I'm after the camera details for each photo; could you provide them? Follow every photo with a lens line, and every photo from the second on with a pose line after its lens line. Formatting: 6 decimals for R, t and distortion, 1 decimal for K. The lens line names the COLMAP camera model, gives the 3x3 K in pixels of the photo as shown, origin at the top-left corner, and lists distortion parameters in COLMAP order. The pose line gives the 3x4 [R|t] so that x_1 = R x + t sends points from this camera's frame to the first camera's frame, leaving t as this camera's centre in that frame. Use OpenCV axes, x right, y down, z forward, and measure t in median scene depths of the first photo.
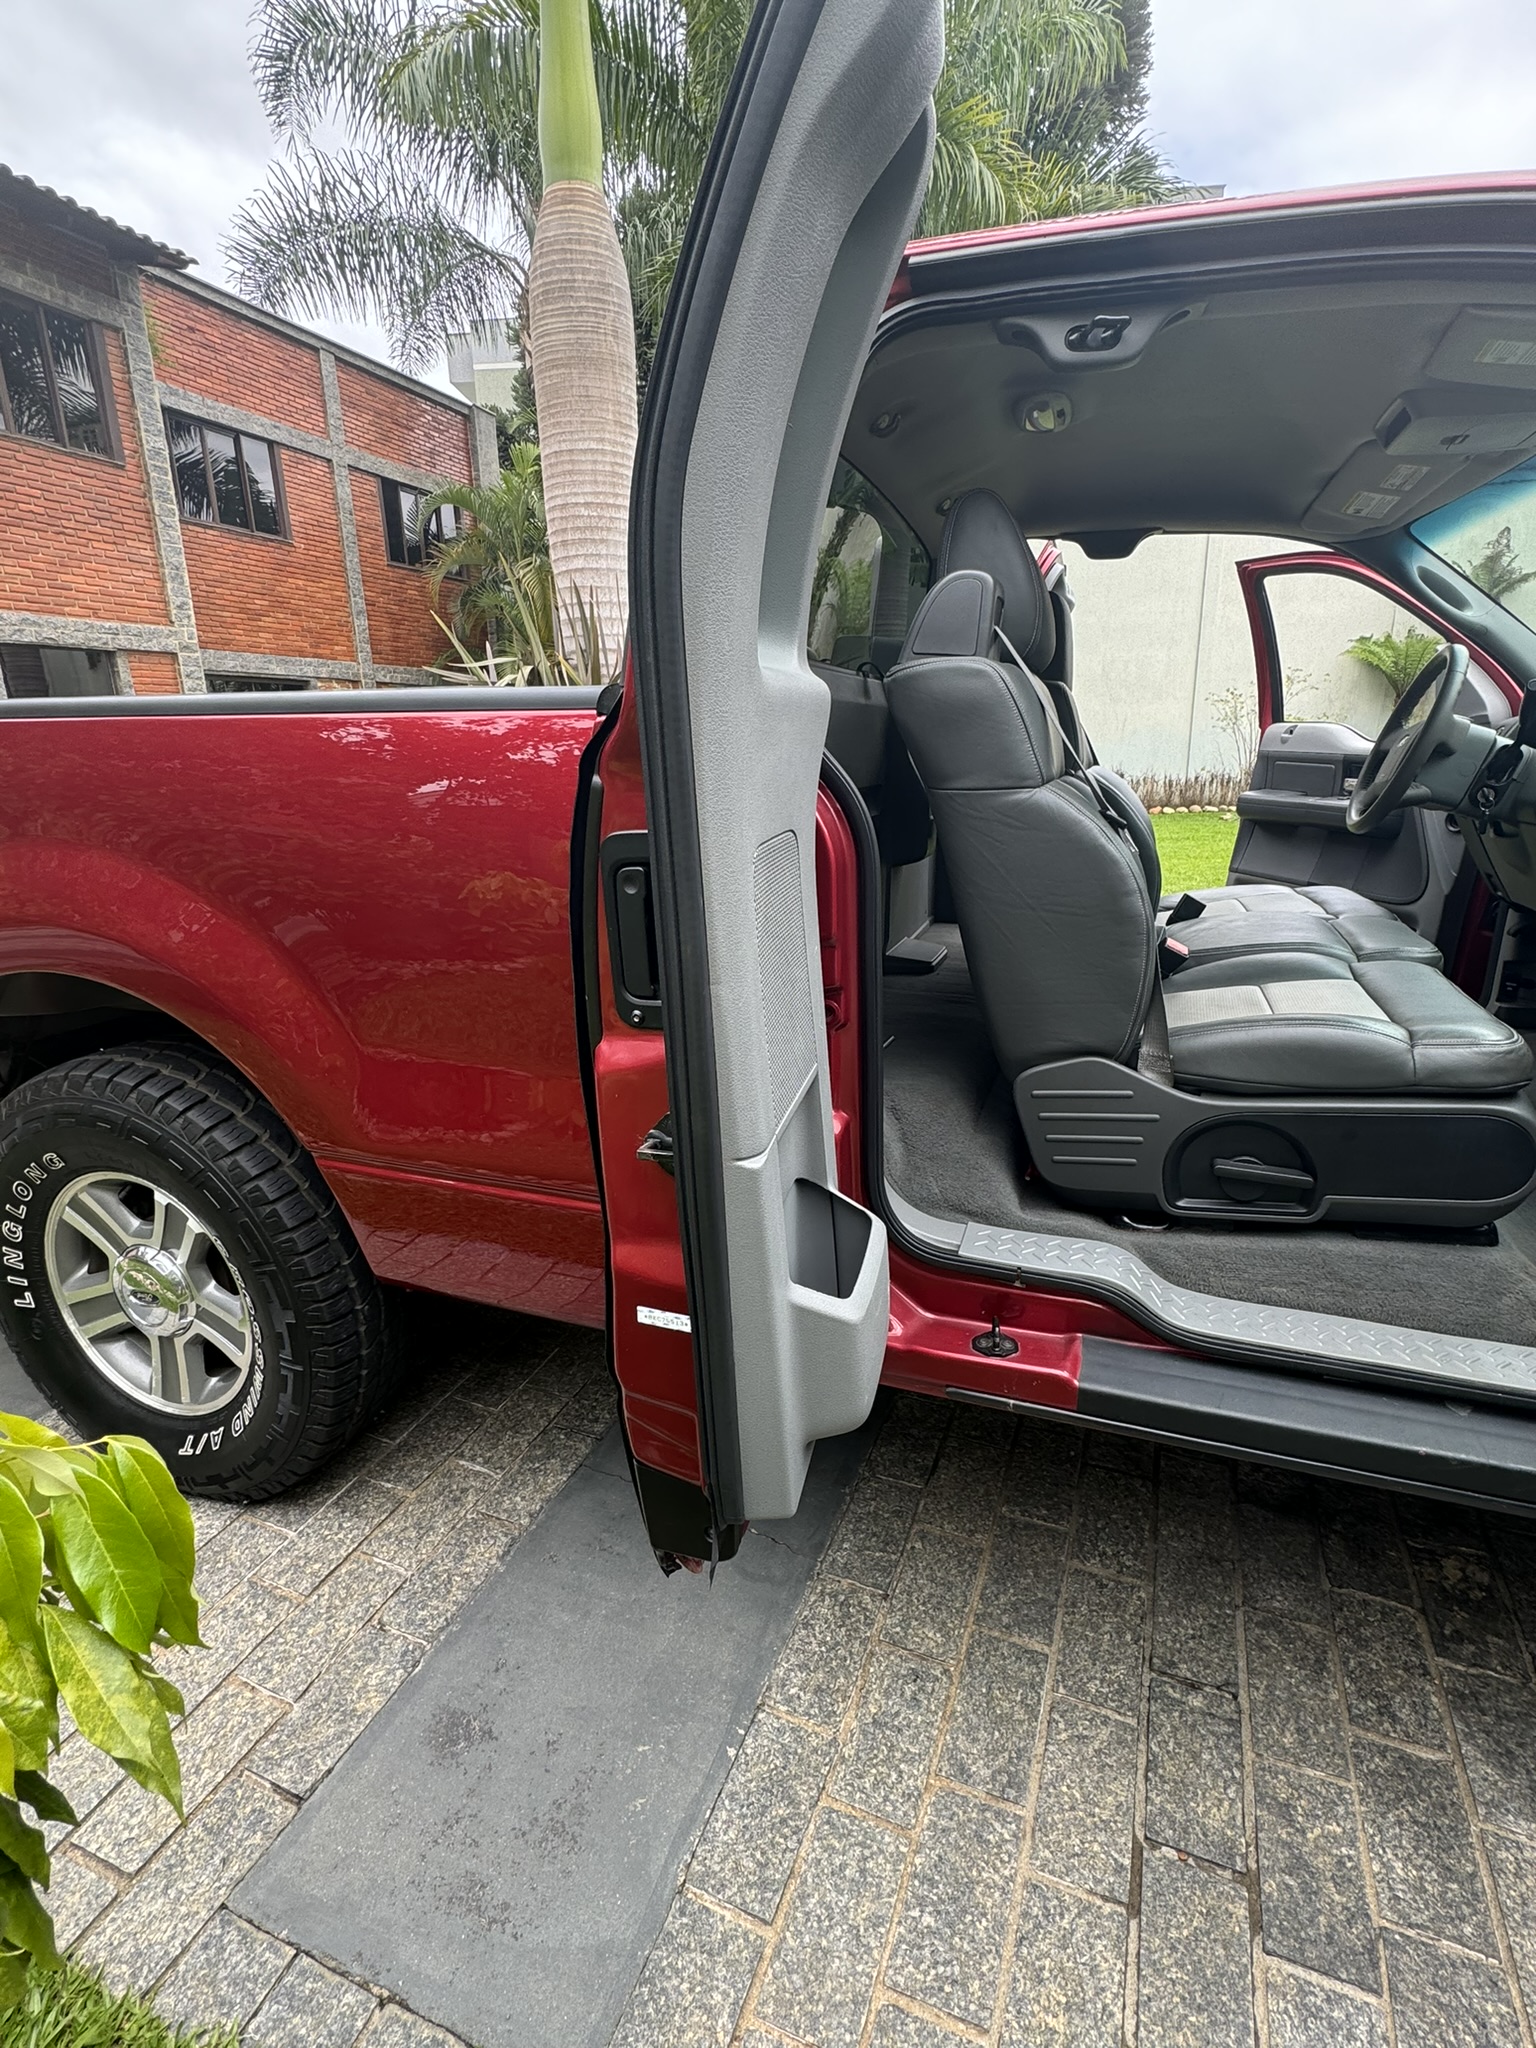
lens RADIAL K [[983.1, 0, 769.9], [0, 983.1, 1017.8], [0, 0, 1]] dist [-0.000769, -0.000537]
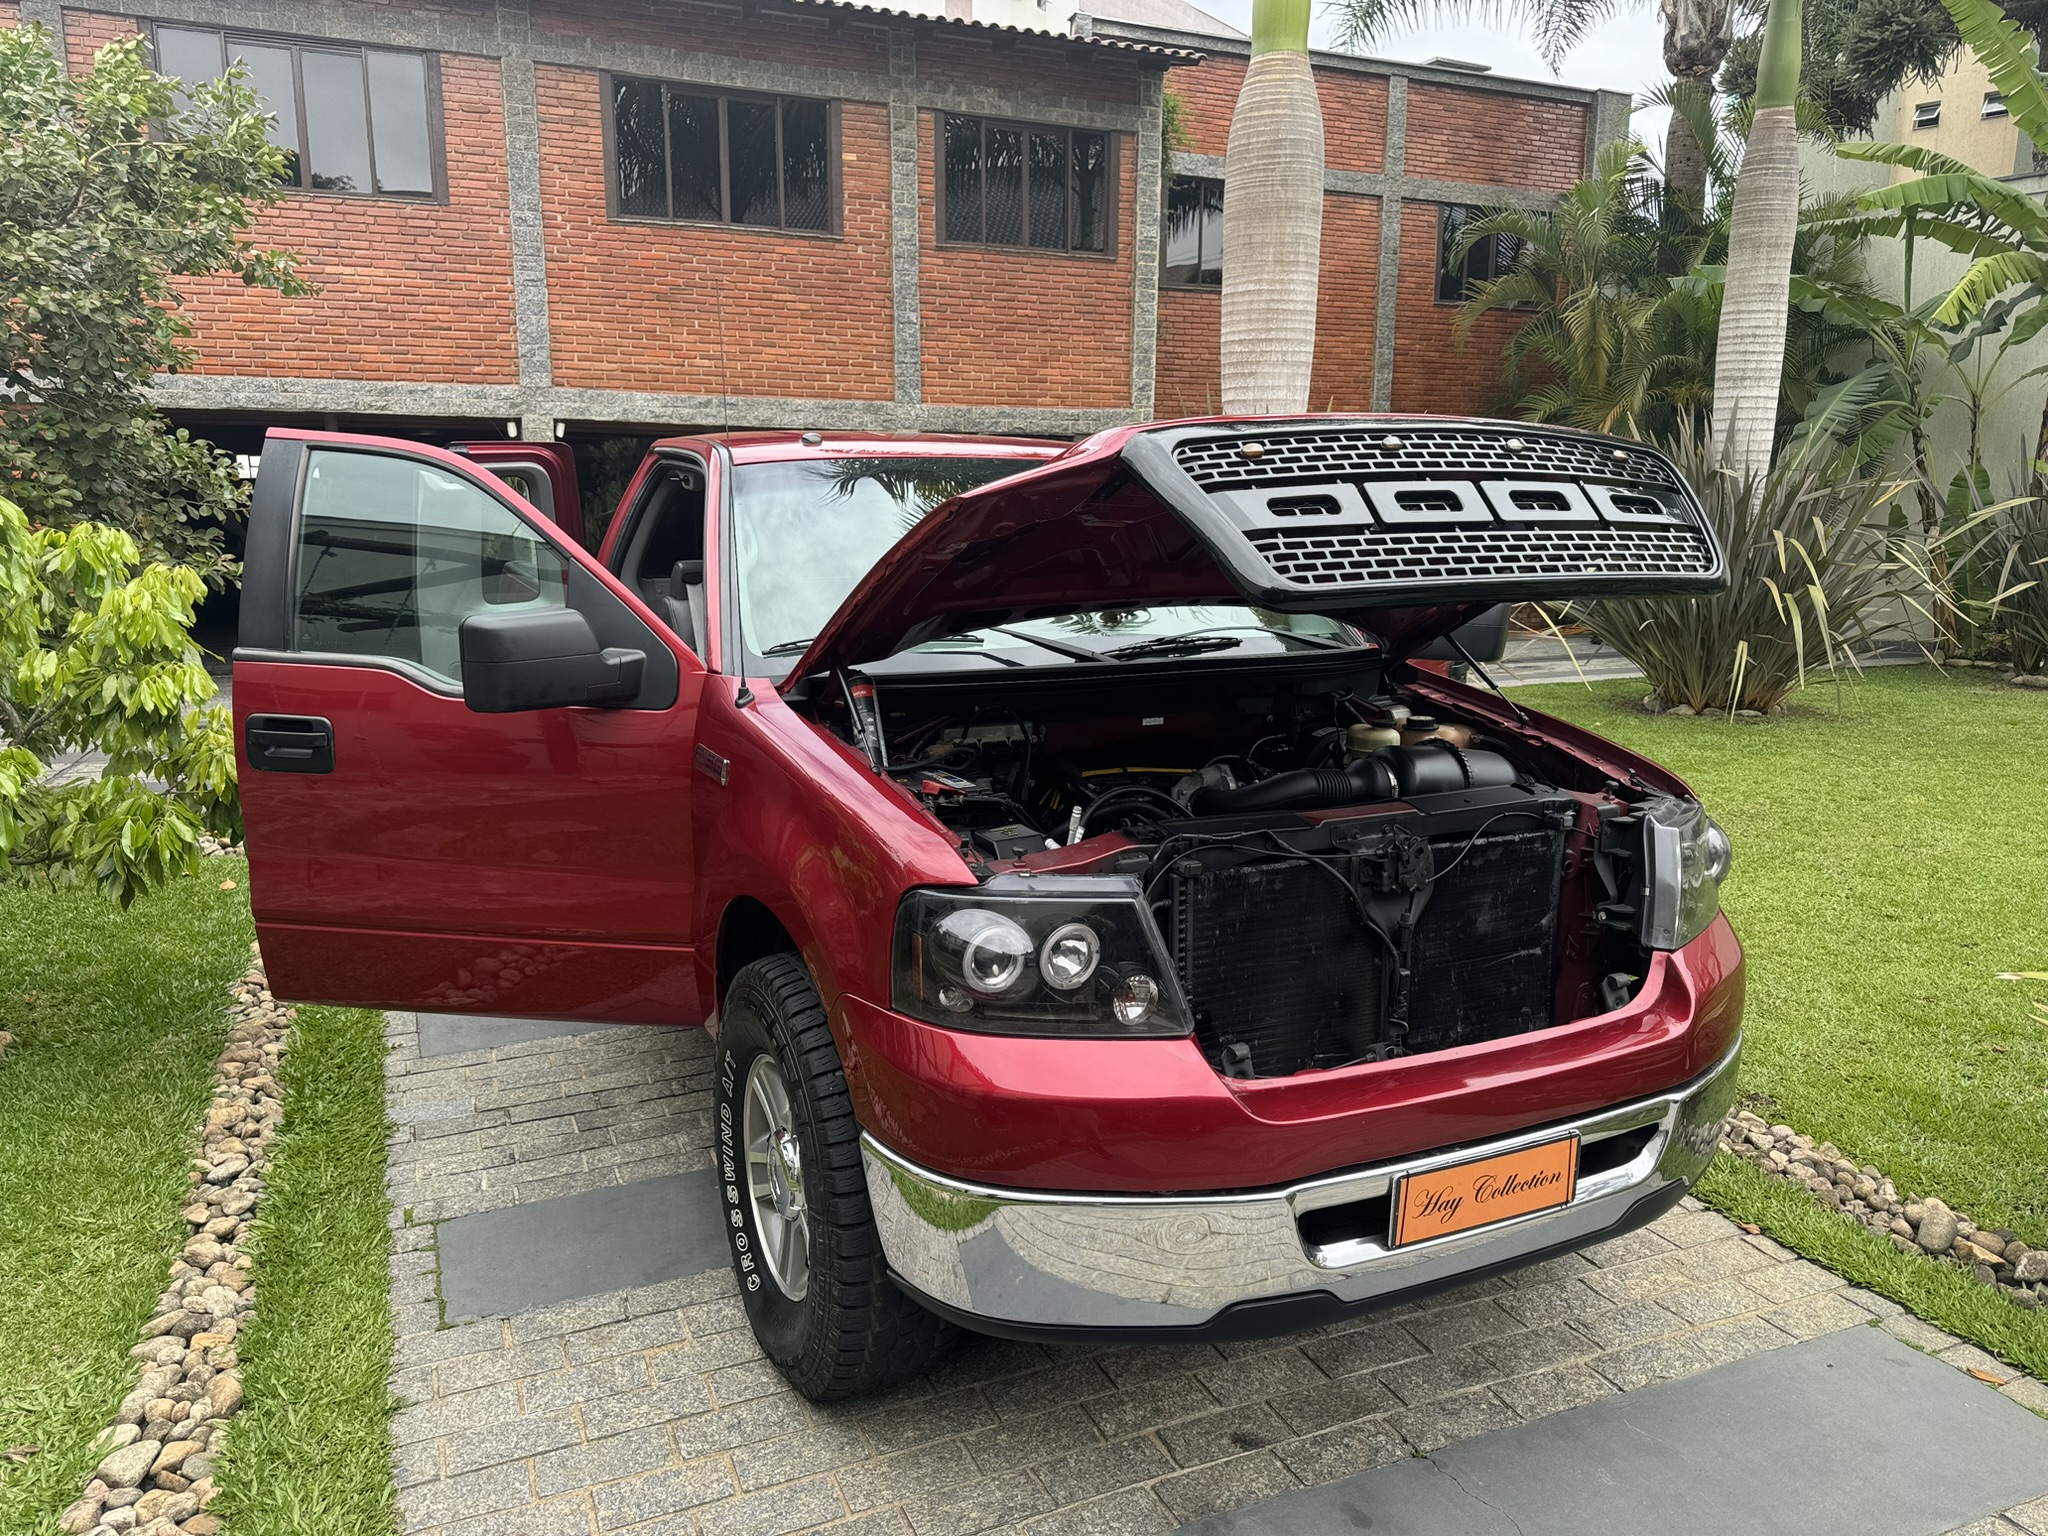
lens RADIAL K [[1441.5, 0, 1031.0], [0, 1441.5, 782.9], [0, 0, 1]] dist [0.085561, -0.142613]
pose [[0.711319, 0.160017, -0.684412, 1.776522], [-0.205652, 0.978510, 0.015041, -0.088807], [0.672110, 0.130052, 0.728941, -0.489161]]
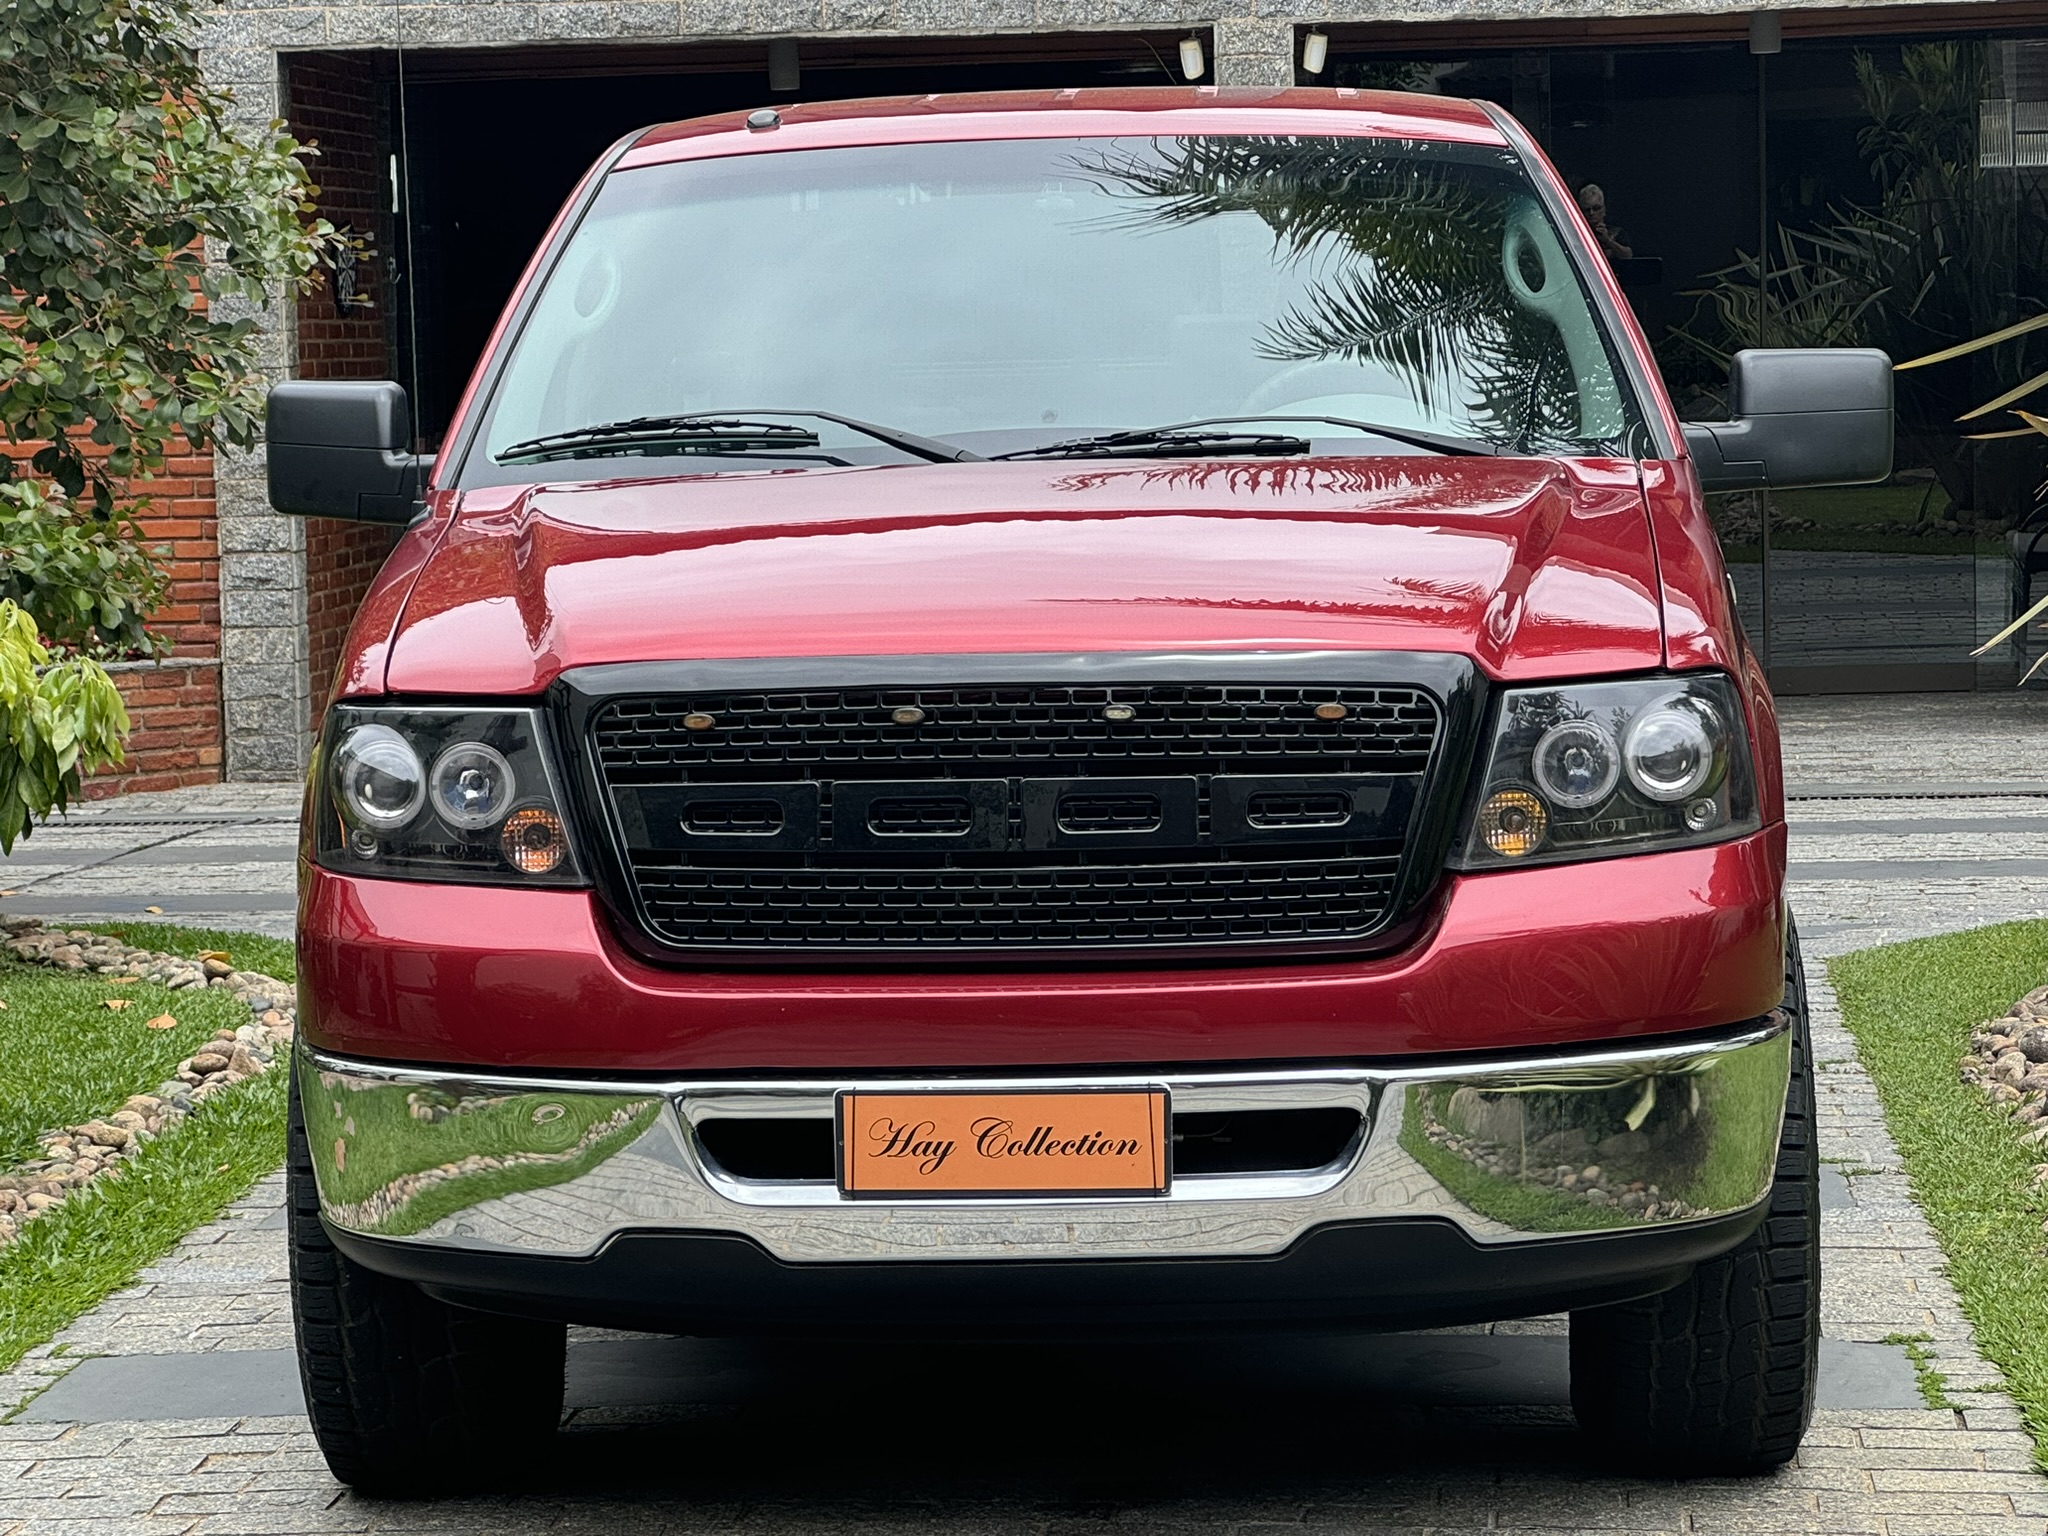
lens RADIAL K [[5724.3, 0, 1024.9], [0, 5724.3, 688.7], [0, 0, 1]] dist [-0.040747, 2.983905]
pose [[0.287052, 0.086464, -0.954005, 4.120292], [-0.234173, 0.972035, 0.017637, -0.138086], [0.928851, 0.218340, 0.299272, -0.394823]]
